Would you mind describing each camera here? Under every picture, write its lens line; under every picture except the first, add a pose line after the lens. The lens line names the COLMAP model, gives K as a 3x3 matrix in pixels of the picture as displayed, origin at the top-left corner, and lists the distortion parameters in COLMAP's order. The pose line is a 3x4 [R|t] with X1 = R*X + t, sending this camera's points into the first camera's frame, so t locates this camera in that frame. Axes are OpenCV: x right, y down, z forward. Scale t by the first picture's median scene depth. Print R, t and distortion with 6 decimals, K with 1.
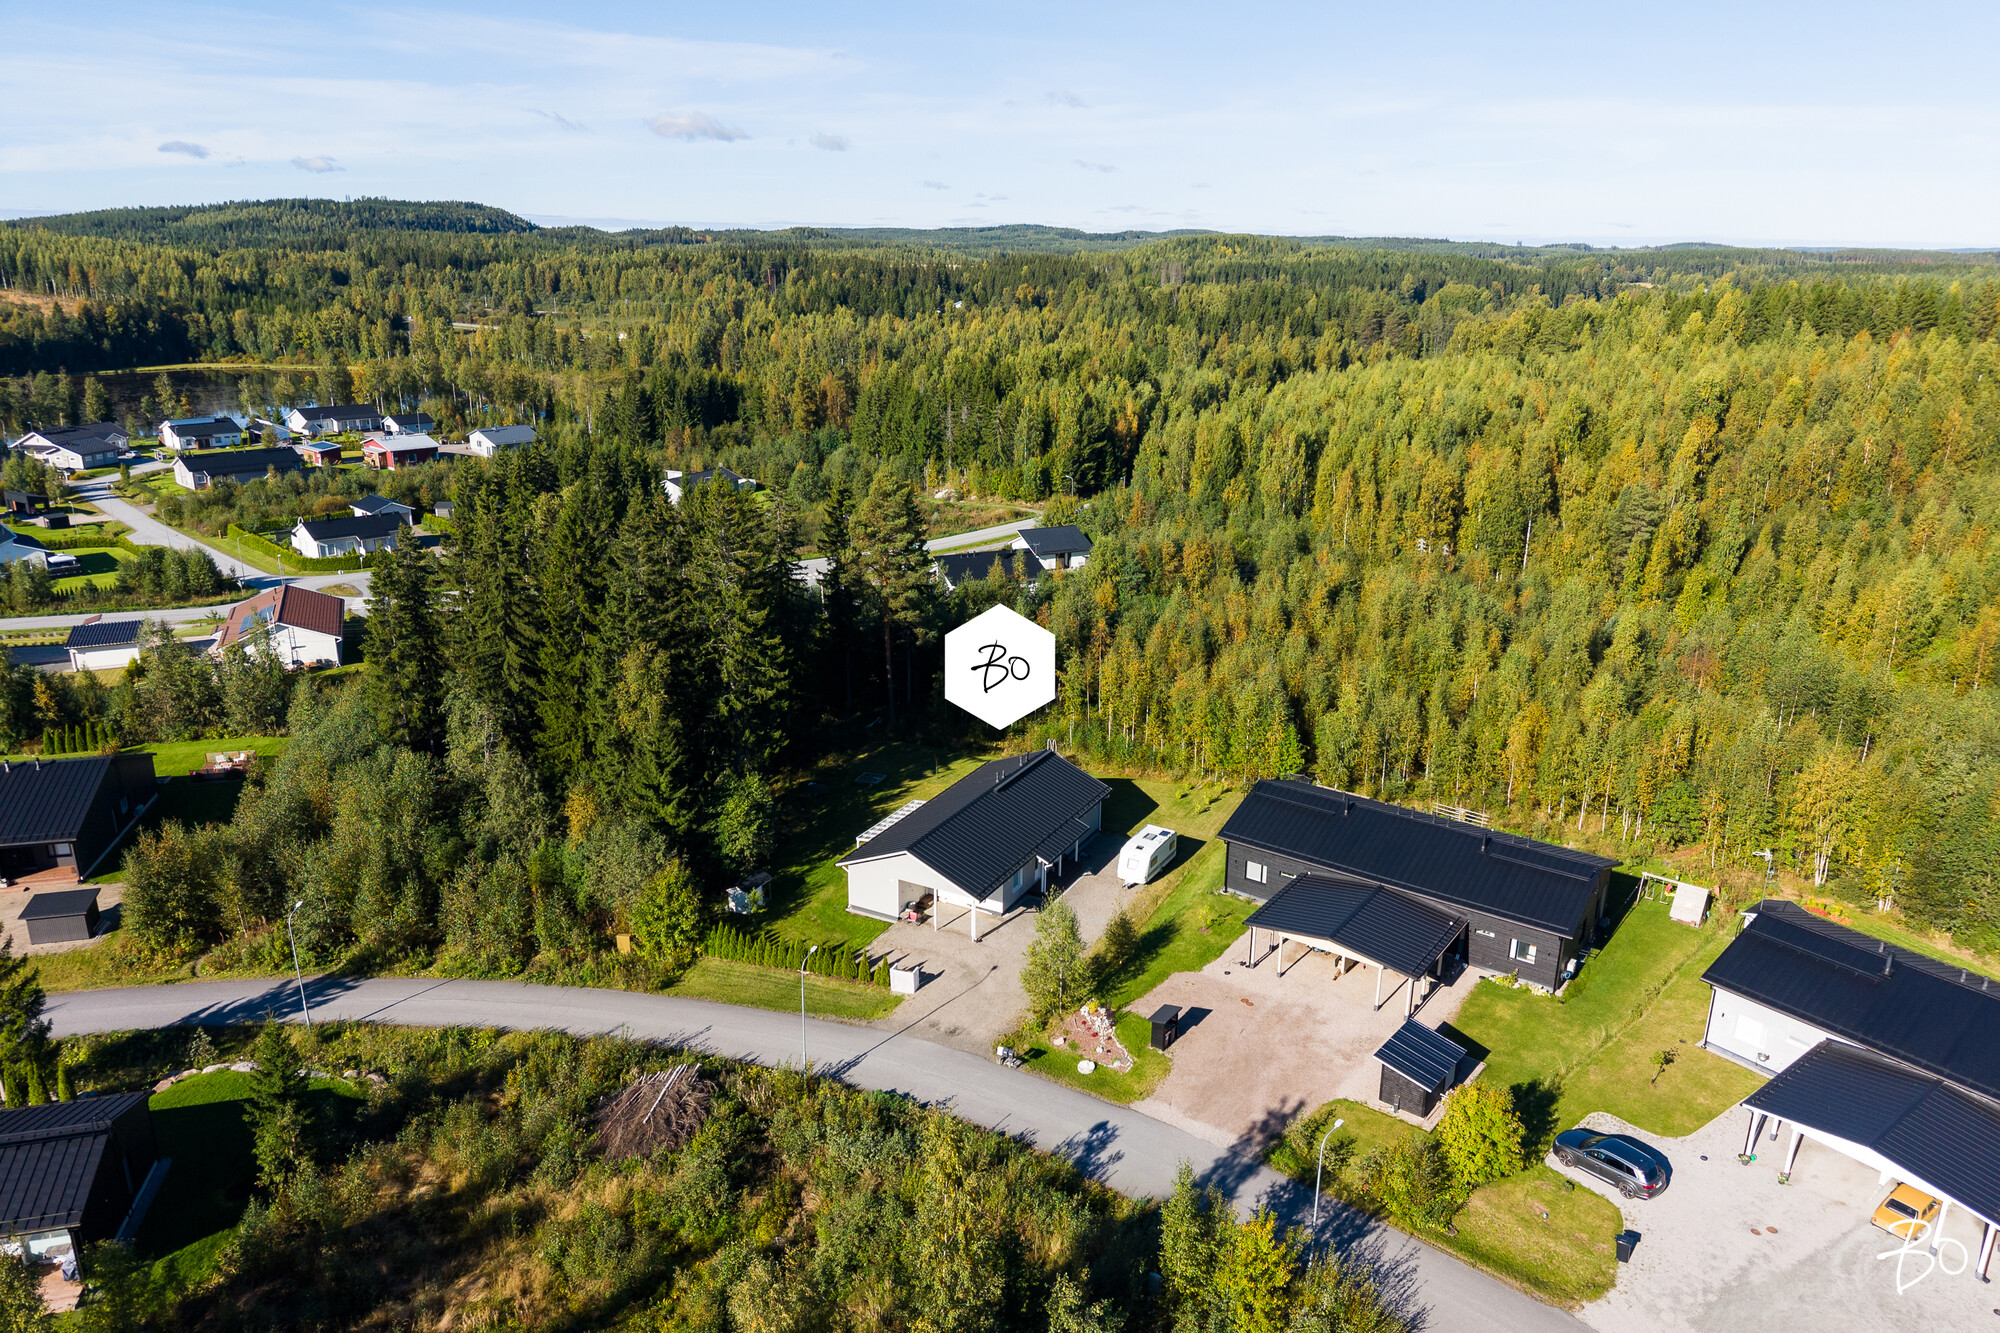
lens RADIAL K [[1351.8, 0, 1022.1], [0, 1351.8, 646.1], [0, 0, 1]] dist [0.048293, -0.063128]
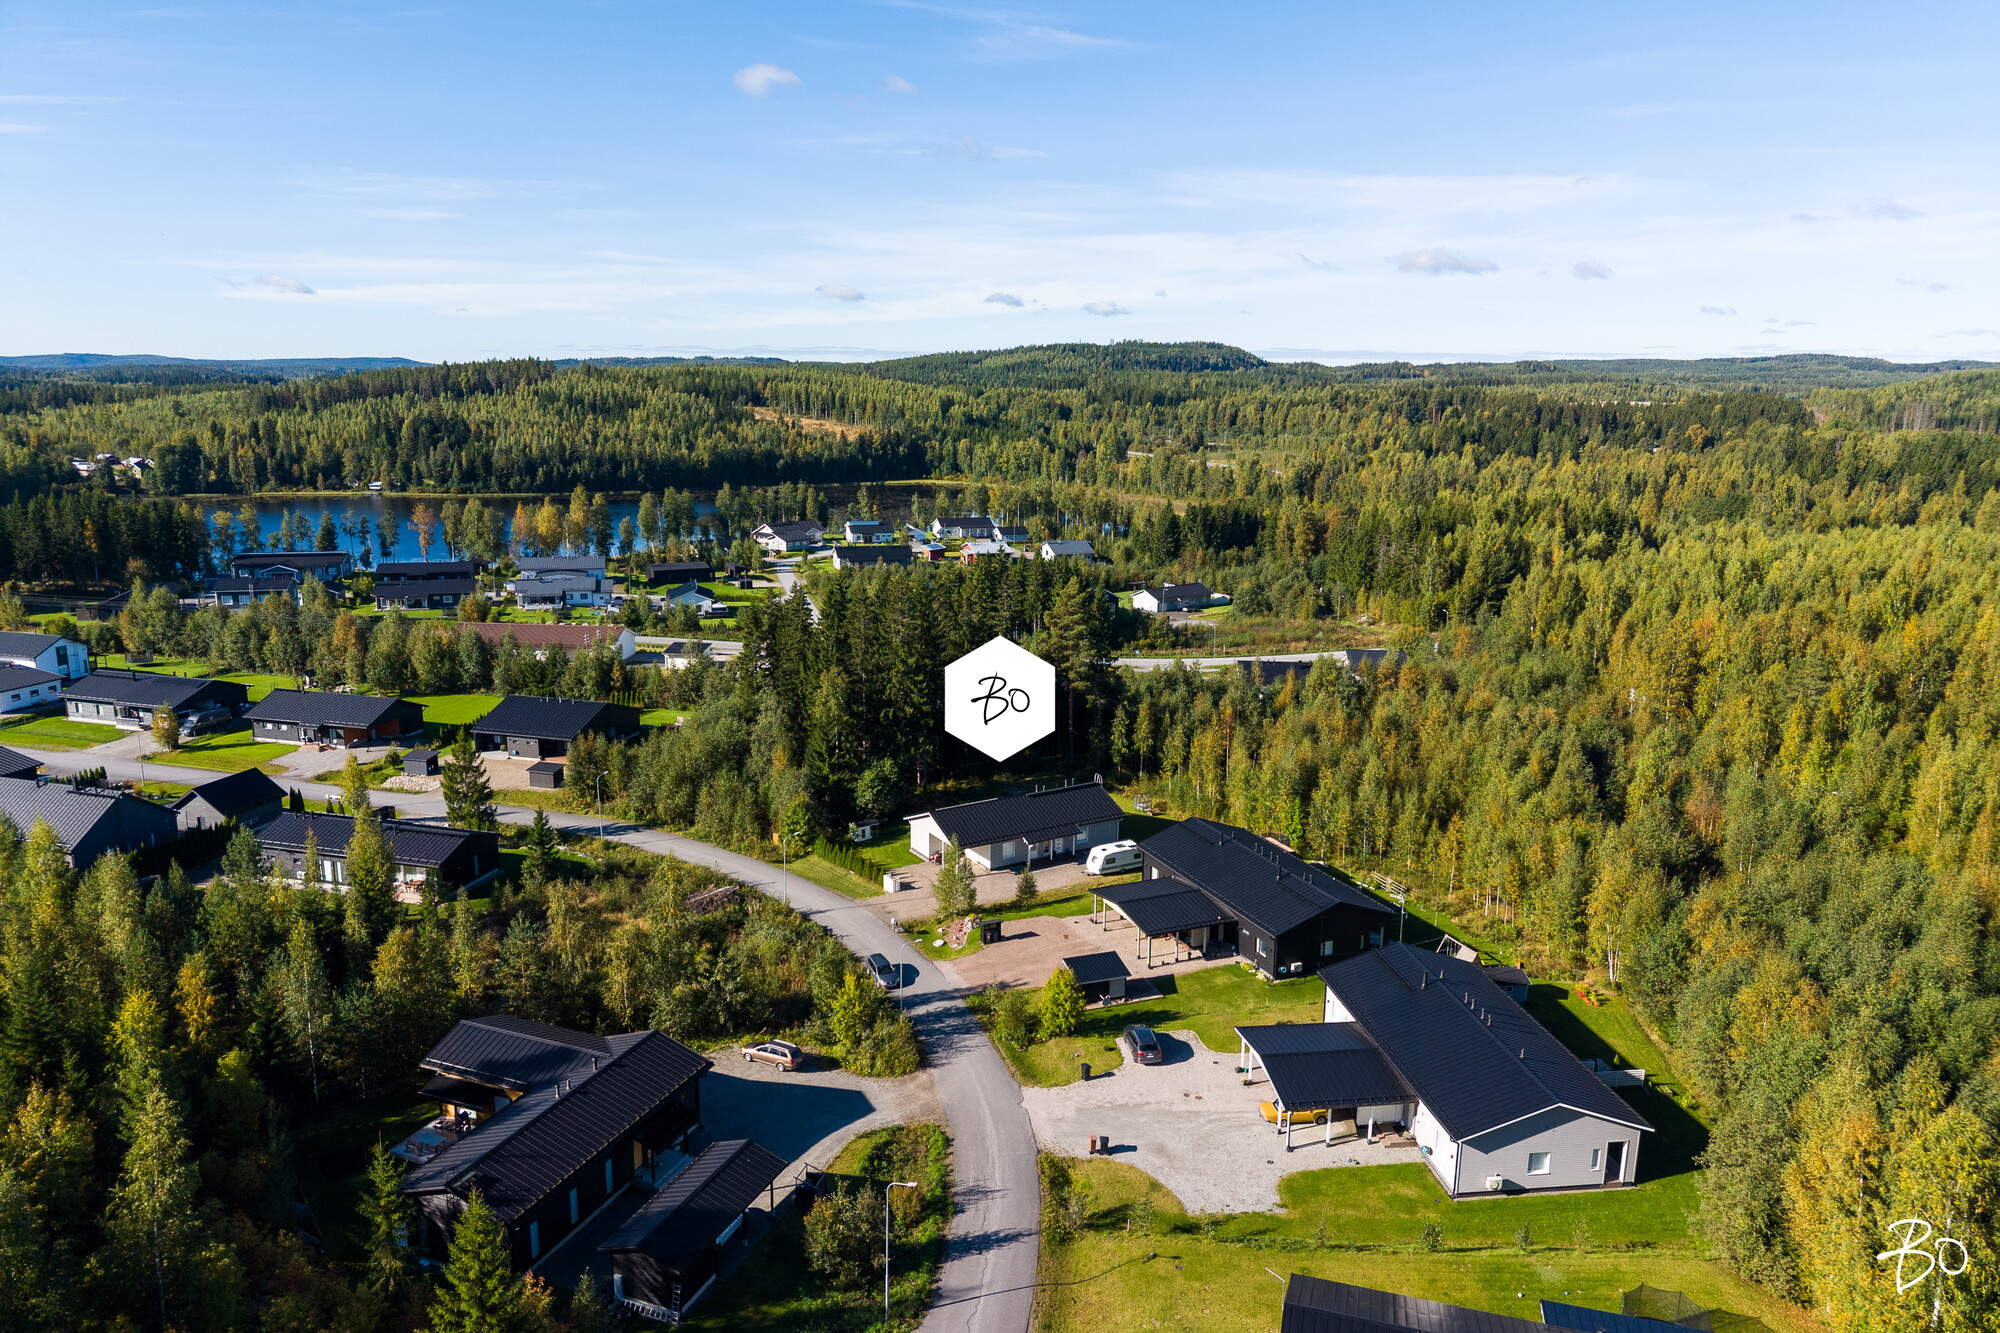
lens RADIAL K [[1353.7, 0, 999.6], [0, 1353.7, 657.0], [0, 0, 1]] dist [0.118841, -0.230902]
pose [[0.857485, 0.102258, -0.504245, 0.581810], [-0.143930, 0.988597, -0.044275, 0.023900], [0.493968, 0.110541, 0.862425, -0.255221]]
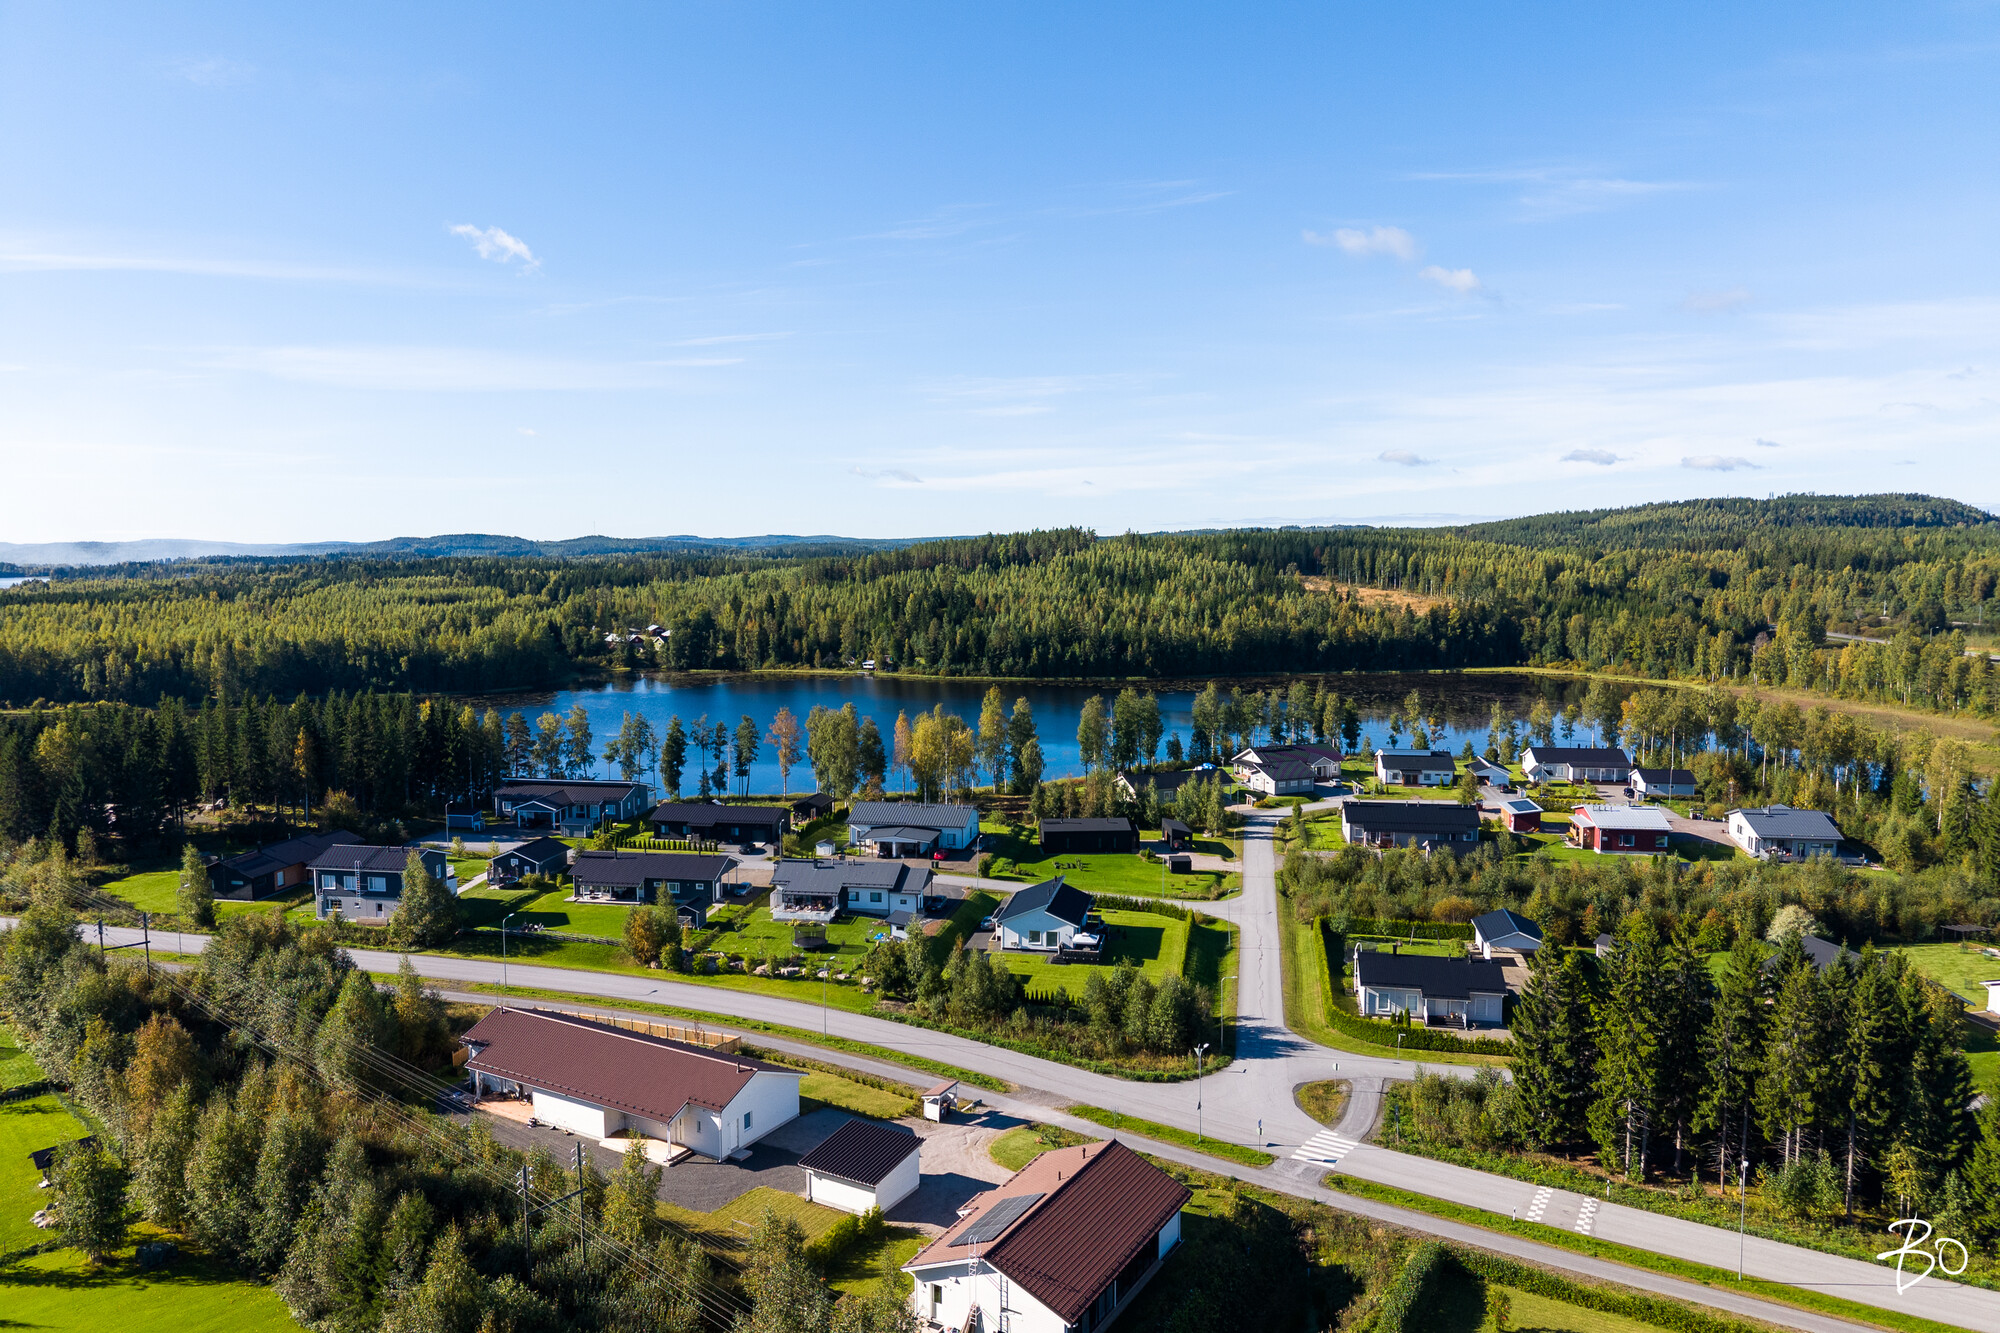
lens RADIAL K [[1318.4, 0, 985.7], [0, 1318.4, 665.7], [0, 0, 1]] dist [0.048583, -0.052329]
pose [[0.555557, 0.064116, -0.829003, -0.140742], [-0.221421, 0.972429, -0.073177, -0.267424], [0.801454, 0.224213, 0.554436, 0.812541]]
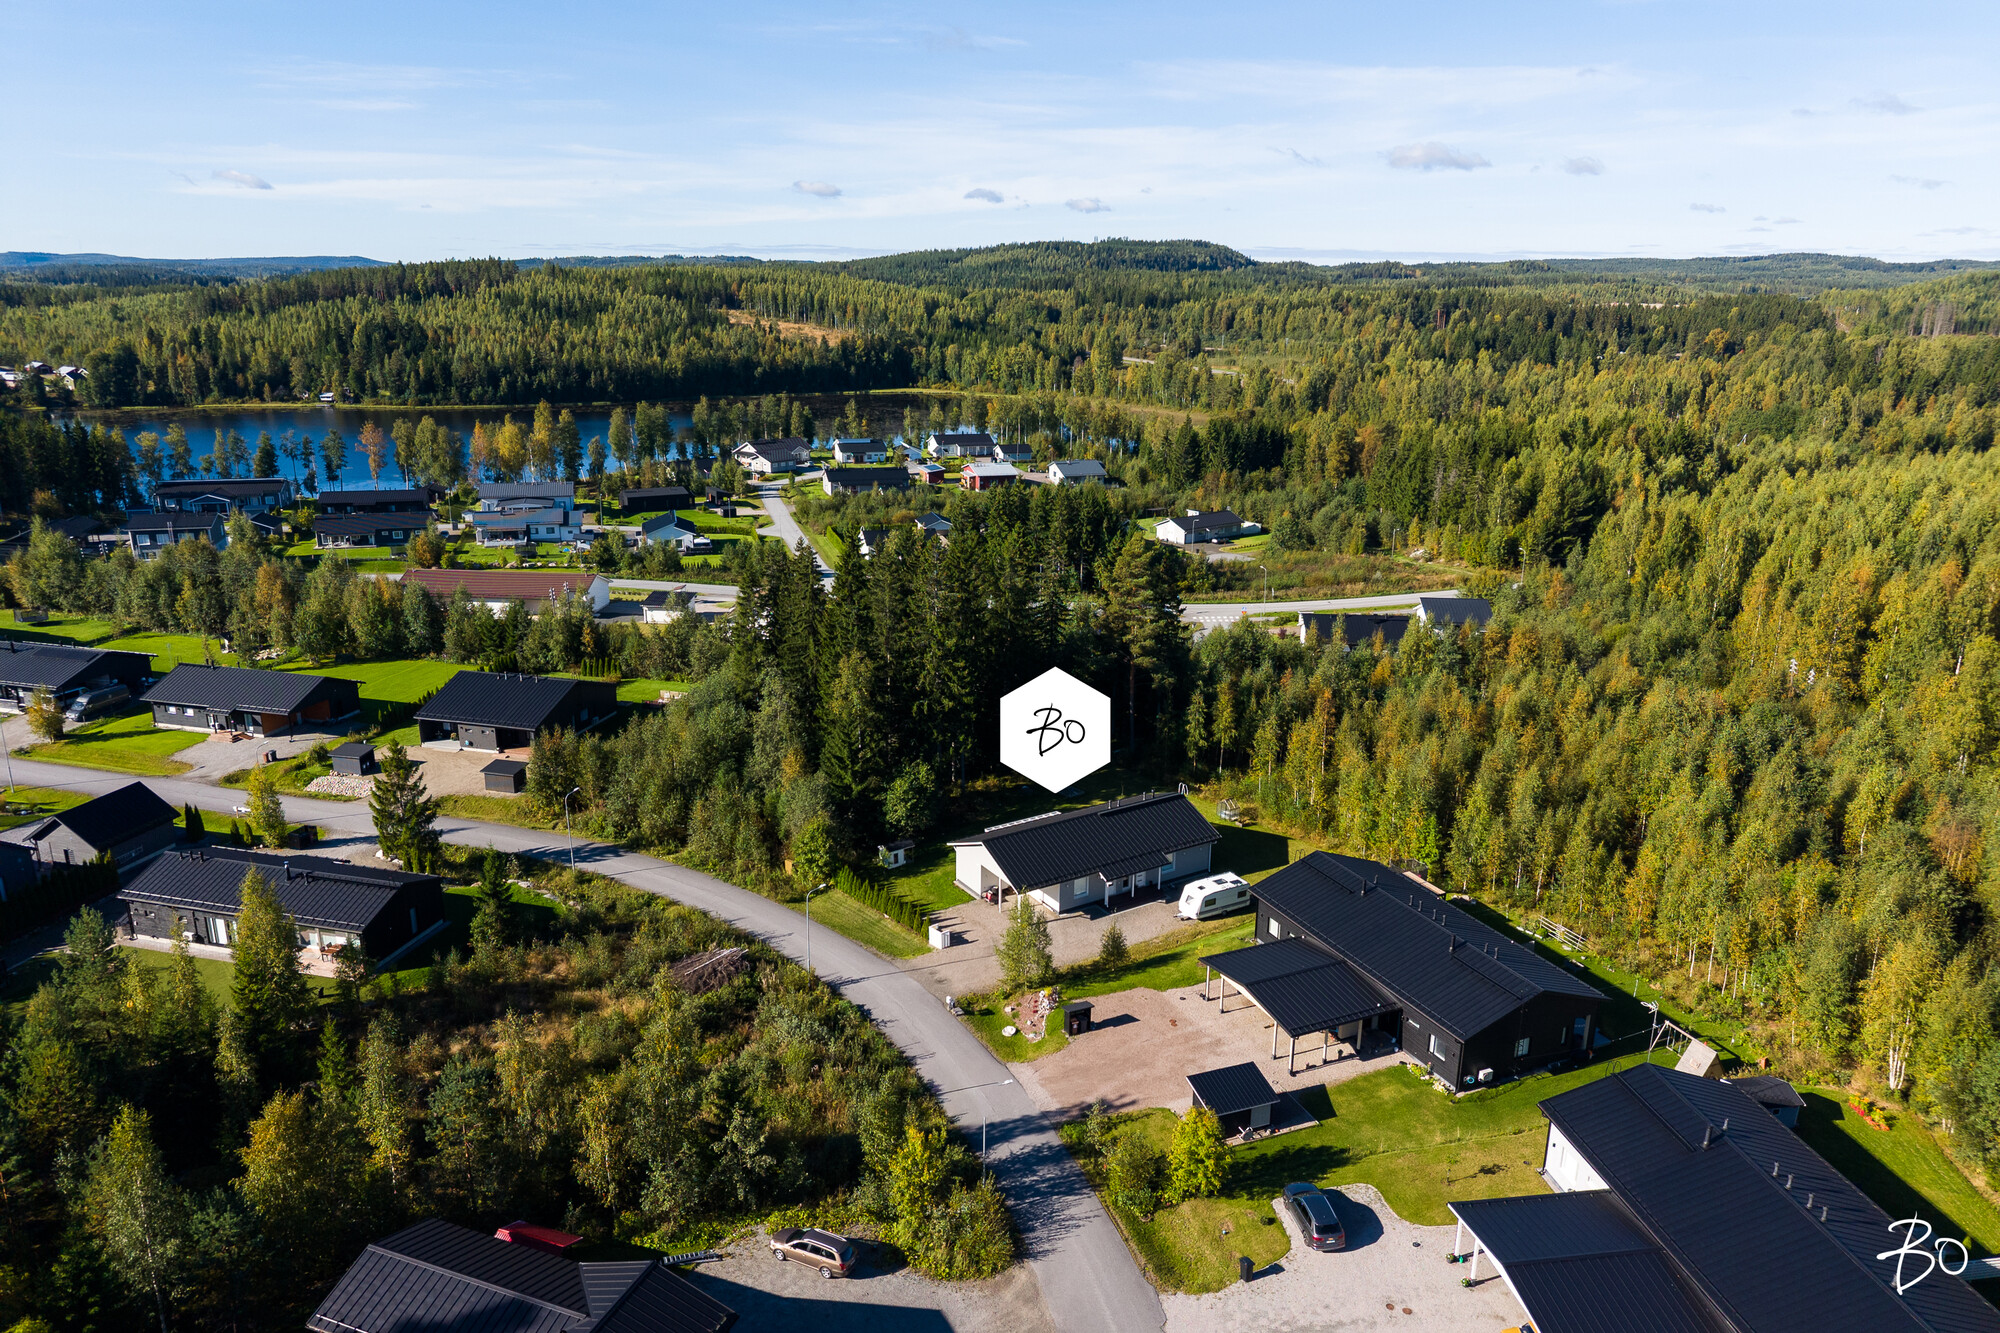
lens RADIAL K [[1353.5, 0, 1000.0], [0, 1353.5, 666.5], [0, 0, 1]] dist [0.075866, -0.121547]
pose [[0.866385, 0.136406, -0.480386, 0.390494], [-0.139822, 0.989756, 0.028870, -0.036955], [0.479403, 0.042156, 0.876582, -0.074169]]
